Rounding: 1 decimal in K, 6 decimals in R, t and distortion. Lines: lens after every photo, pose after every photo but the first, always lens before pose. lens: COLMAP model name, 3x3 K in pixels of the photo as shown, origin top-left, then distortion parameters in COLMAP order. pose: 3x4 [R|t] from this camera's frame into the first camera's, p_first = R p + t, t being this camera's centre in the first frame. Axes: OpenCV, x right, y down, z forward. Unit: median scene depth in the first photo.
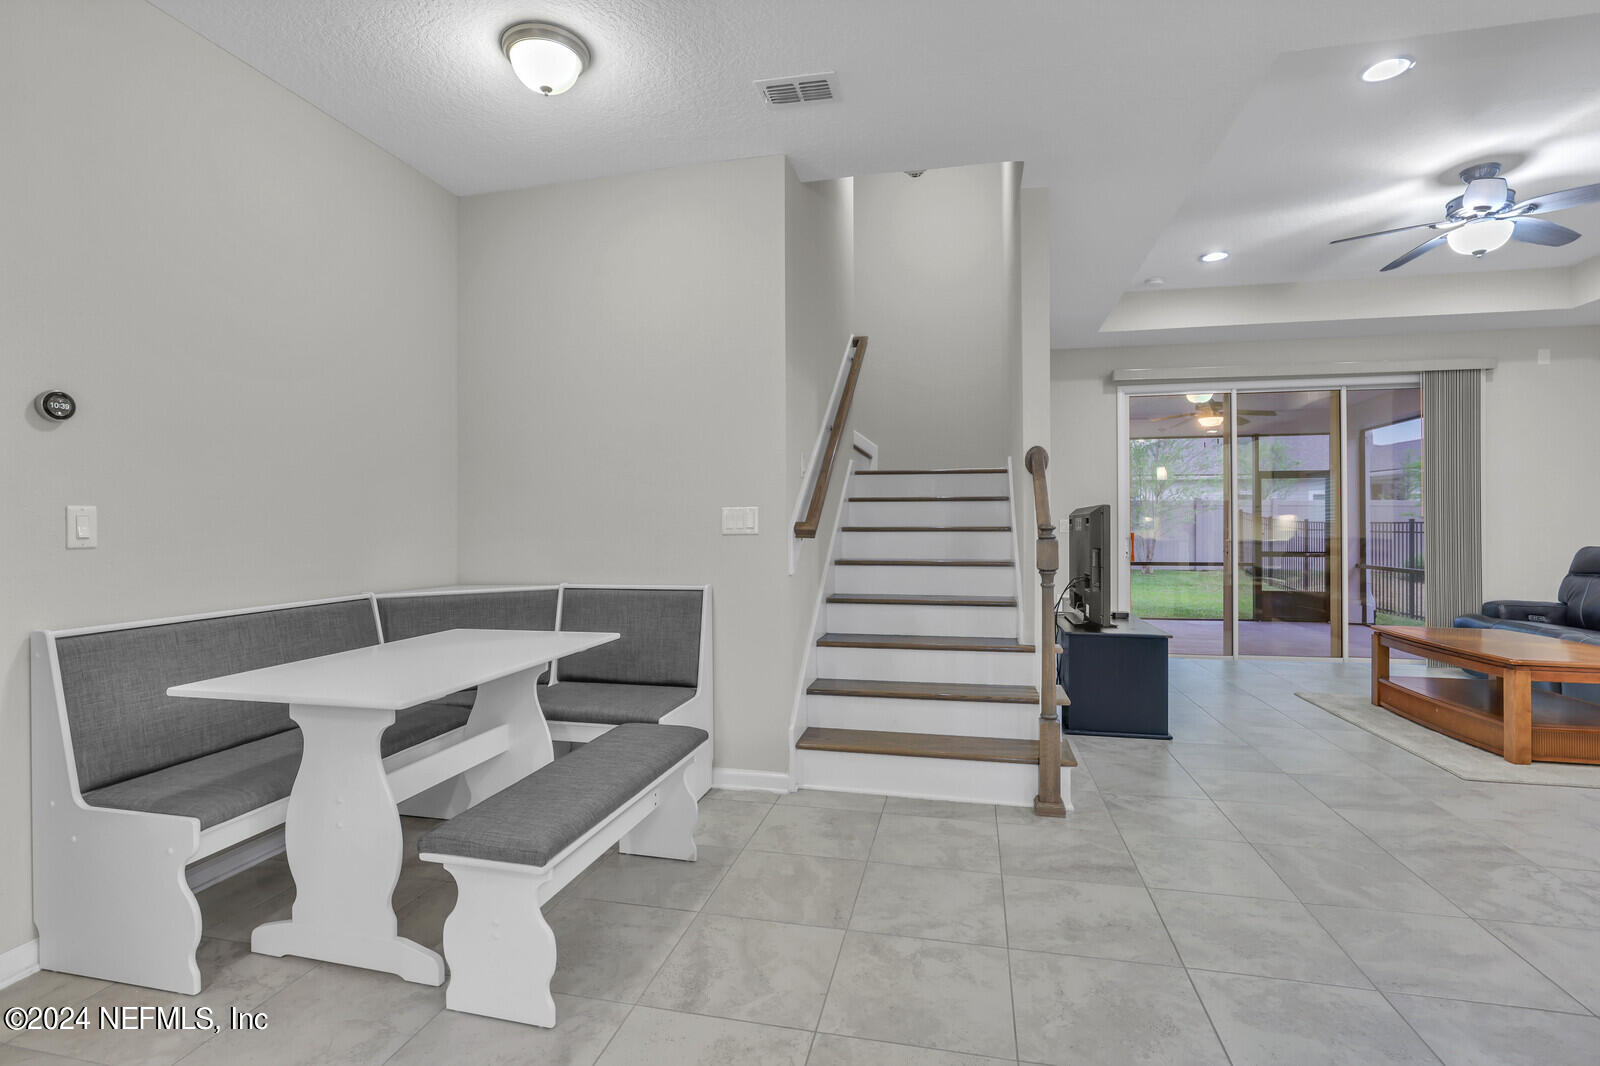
lens RADIAL K [[751.2, 0, 798.4], [0, 751.2, 522.1], [0, 0, 1]] dist [-0.021863, 0.006416]
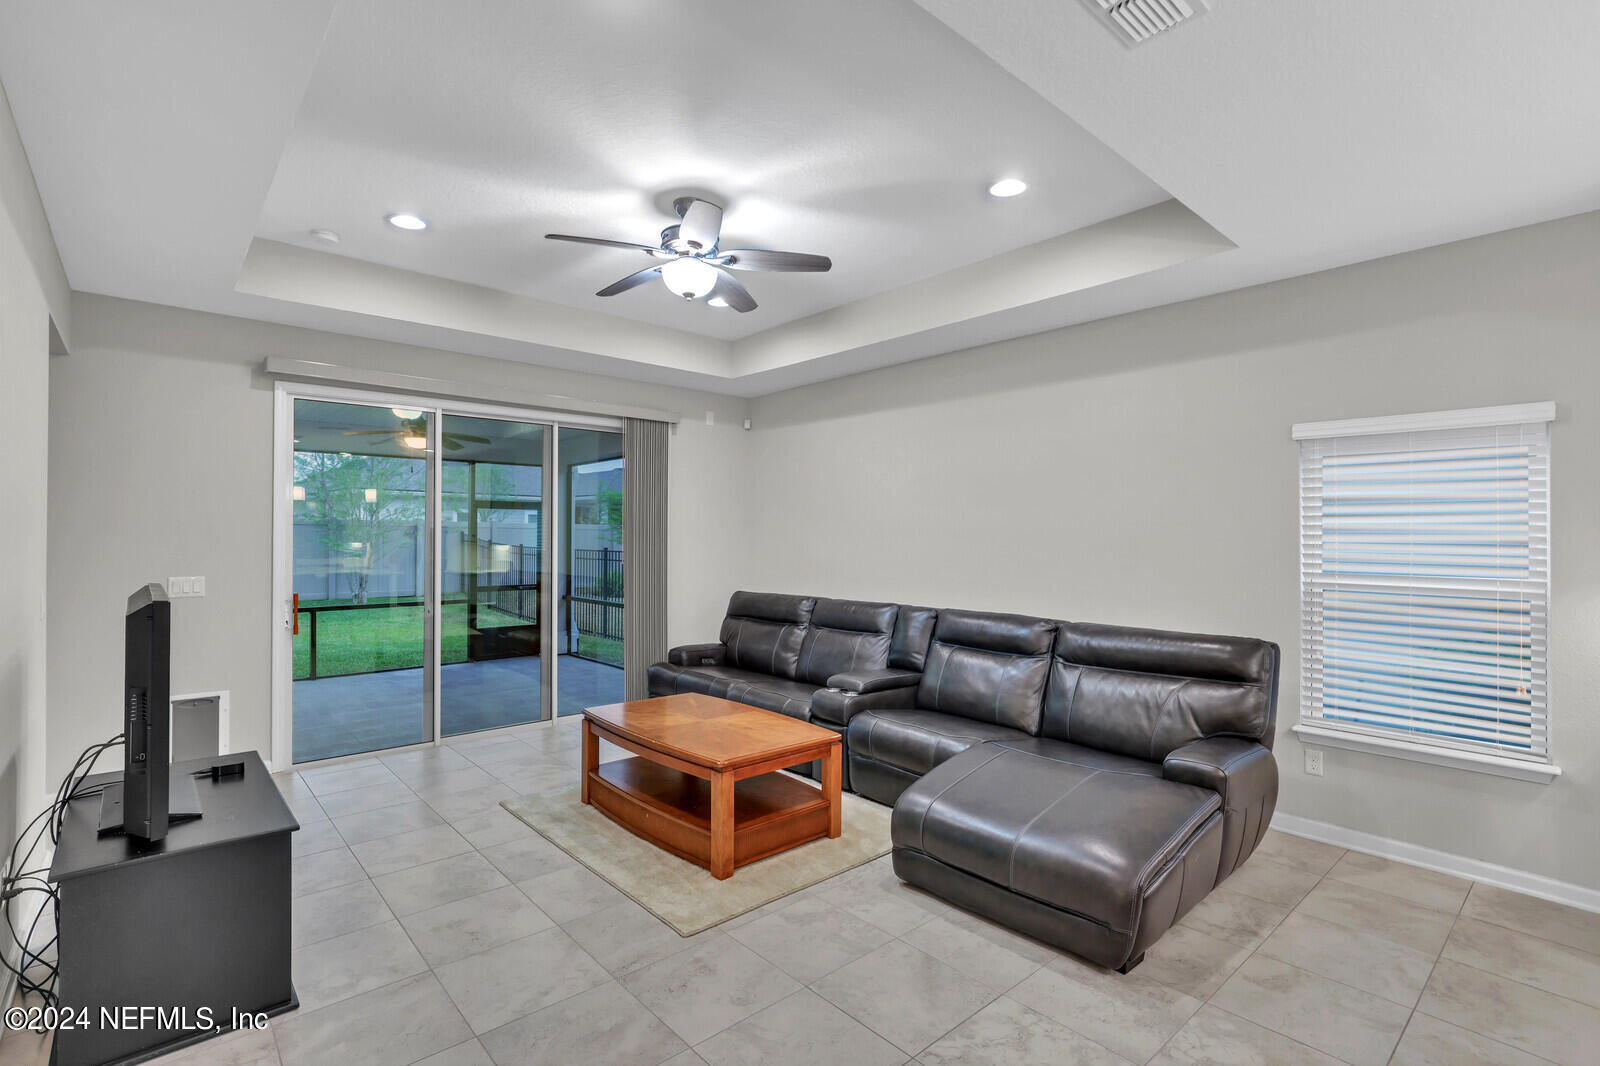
lens RADIAL K [[748.2, 0, 788.4], [0, 748.2, 535.4], [0, 0, 1]] dist [-0.014046, 0.001107]
pose [[0.589844, 0.005345, 0.807500, 0.252487], [-0.009606, 0.999954, 0.000398, -0.072347], [-0.807460, -0.007992, 0.589868, 0.353261]]
